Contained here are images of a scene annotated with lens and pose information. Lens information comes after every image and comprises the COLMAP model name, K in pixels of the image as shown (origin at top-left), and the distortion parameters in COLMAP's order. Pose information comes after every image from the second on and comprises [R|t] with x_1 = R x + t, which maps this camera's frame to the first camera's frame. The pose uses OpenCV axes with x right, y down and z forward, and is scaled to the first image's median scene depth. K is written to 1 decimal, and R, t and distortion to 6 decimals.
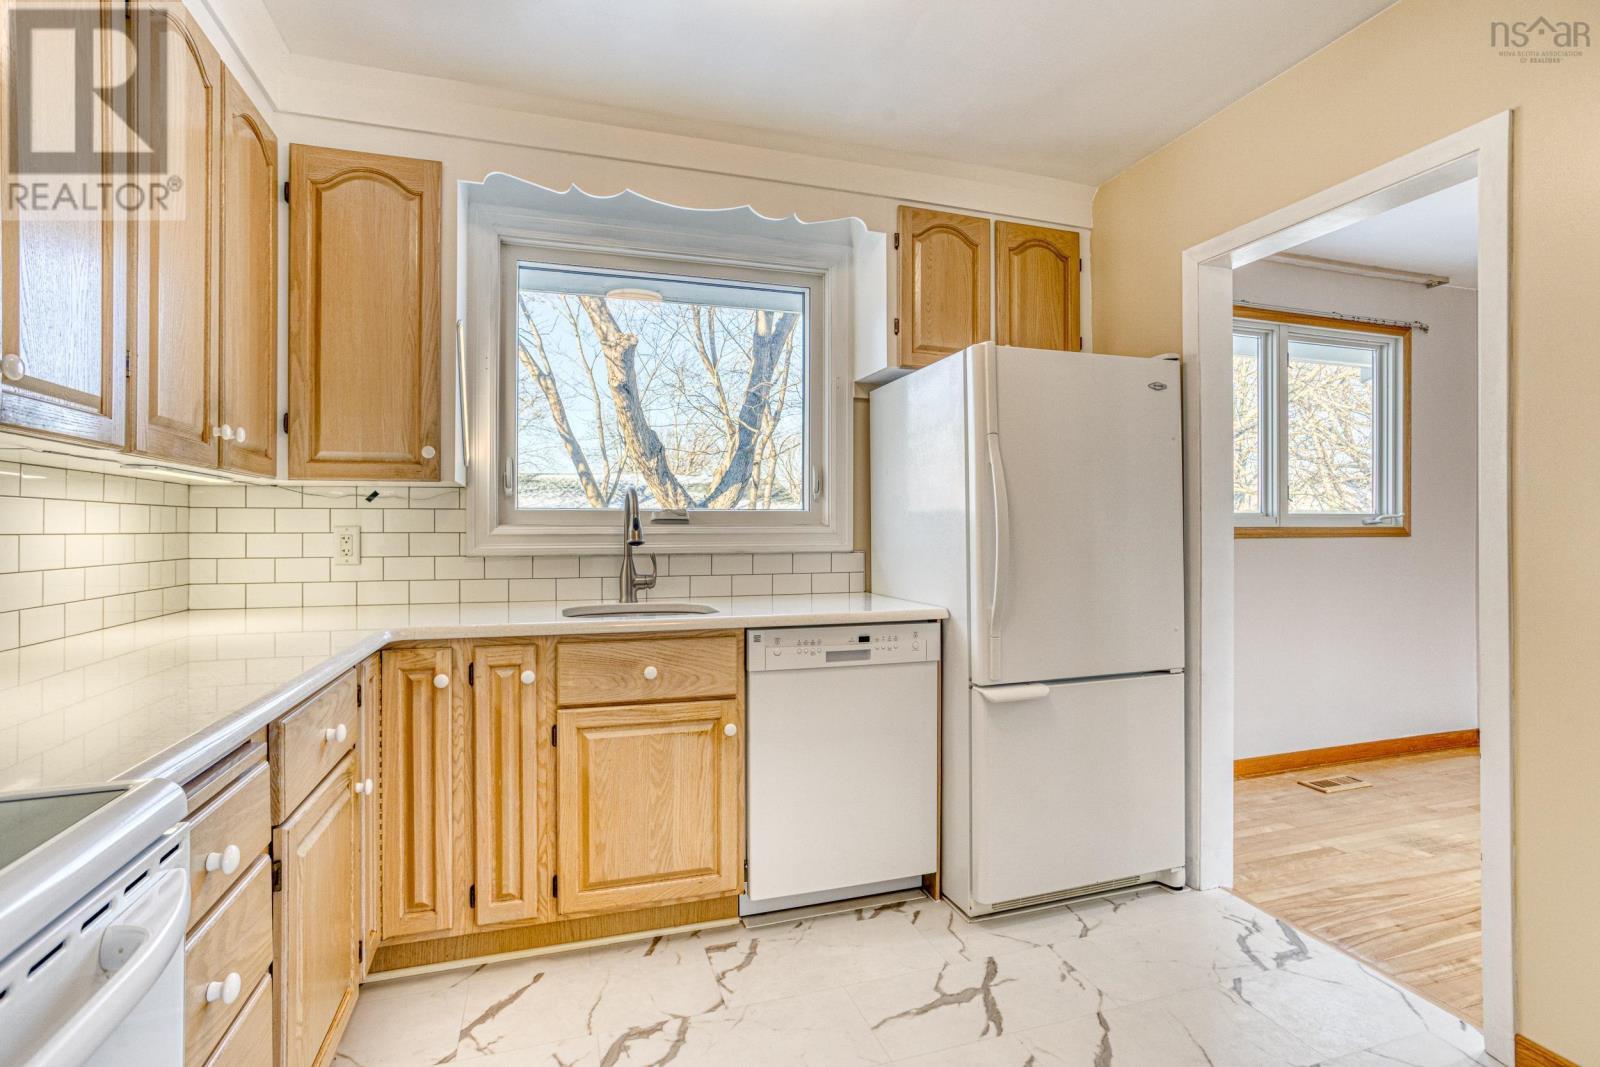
lens RADIAL K [[779.9, 0, 808.2], [0, 779.9, 526.0], [0, 0, 1]] dist [-0.045713, 0.028241]
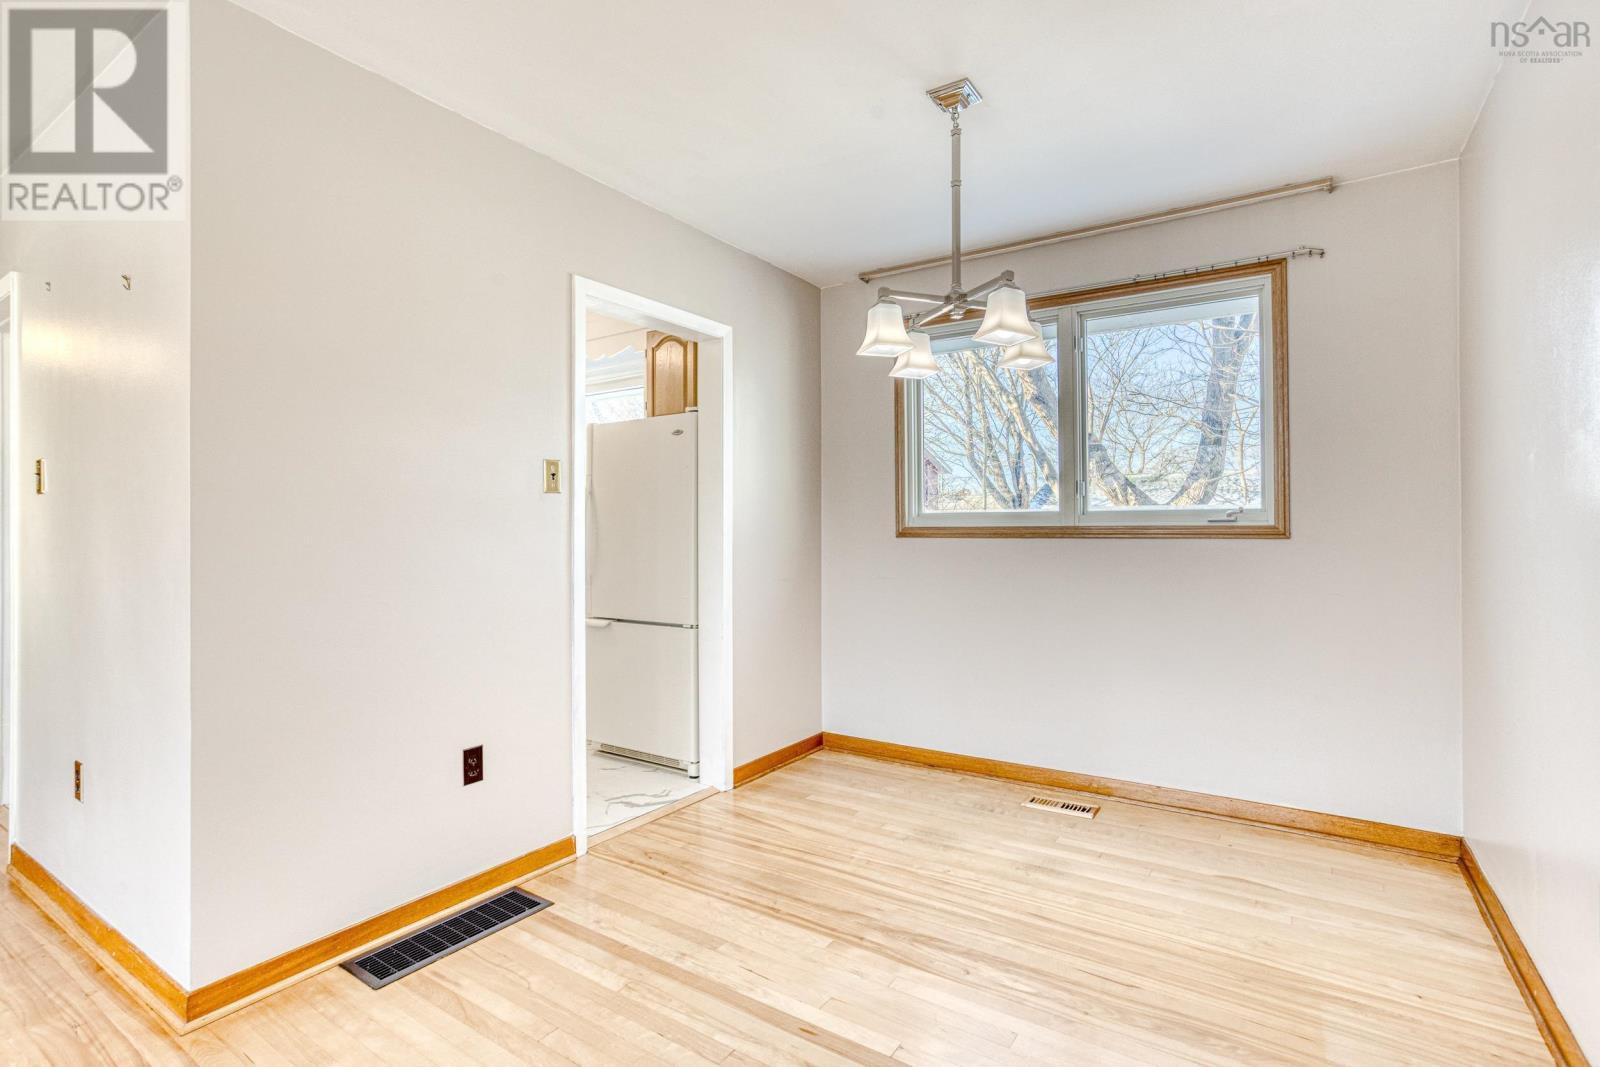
lens RADIAL K [[779.9, 0, 812.0], [0, 779.9, 532.5], [0, 0, 1]] dist [-0.045713, 0.028241]
pose [[0.613418, 0.004103, -0.789747, 1.114923], [0.004031, 0.999957, 0.008325, -0.000451], [0.789748, -0.008290, 0.613376, 0.179001]]
